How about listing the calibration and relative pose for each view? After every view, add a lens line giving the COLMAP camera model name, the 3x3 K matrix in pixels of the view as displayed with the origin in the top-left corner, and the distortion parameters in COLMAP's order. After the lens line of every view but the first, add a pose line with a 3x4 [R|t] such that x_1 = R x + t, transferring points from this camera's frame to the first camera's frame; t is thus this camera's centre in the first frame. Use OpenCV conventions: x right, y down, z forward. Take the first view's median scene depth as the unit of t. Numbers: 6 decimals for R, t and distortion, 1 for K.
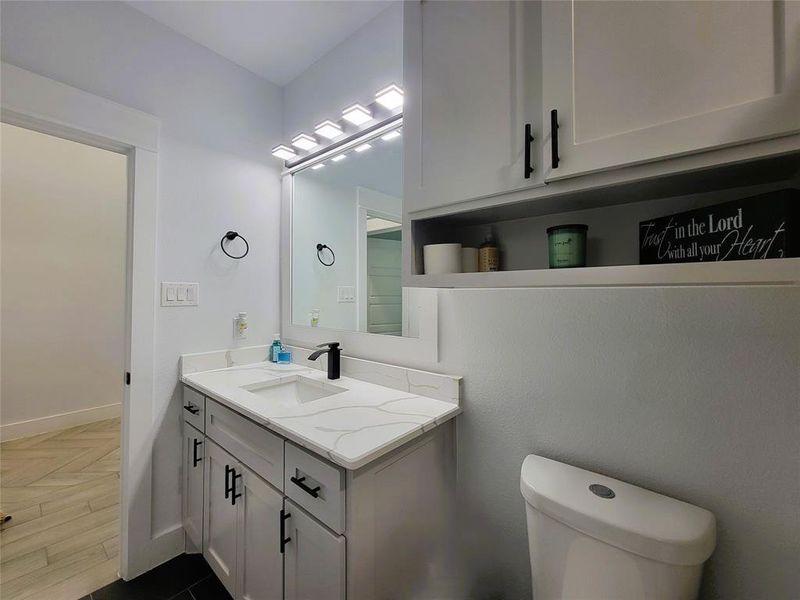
lens RADIAL K [[327.4, 0, 397.1], [0, 327.4, 294.6], [0, 0, 1]] dist [-0.004995, 0.000494]
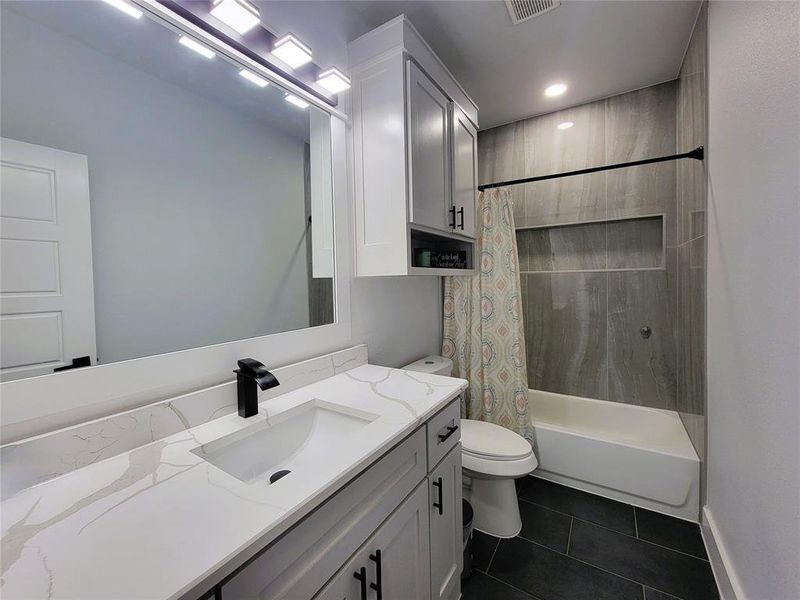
lens RADIAL K [[327.4, 0, 396.9], [0, 327.4, 296.1], [0, 0, 1]] dist [-0.004995, 0.000494]
pose [[-0.121835, -0.046141, 0.991477, -1.399417], [0.023702, 0.998499, 0.049381, -0.002811], [-0.992267, 0.029516, -0.120558, 1.267153]]
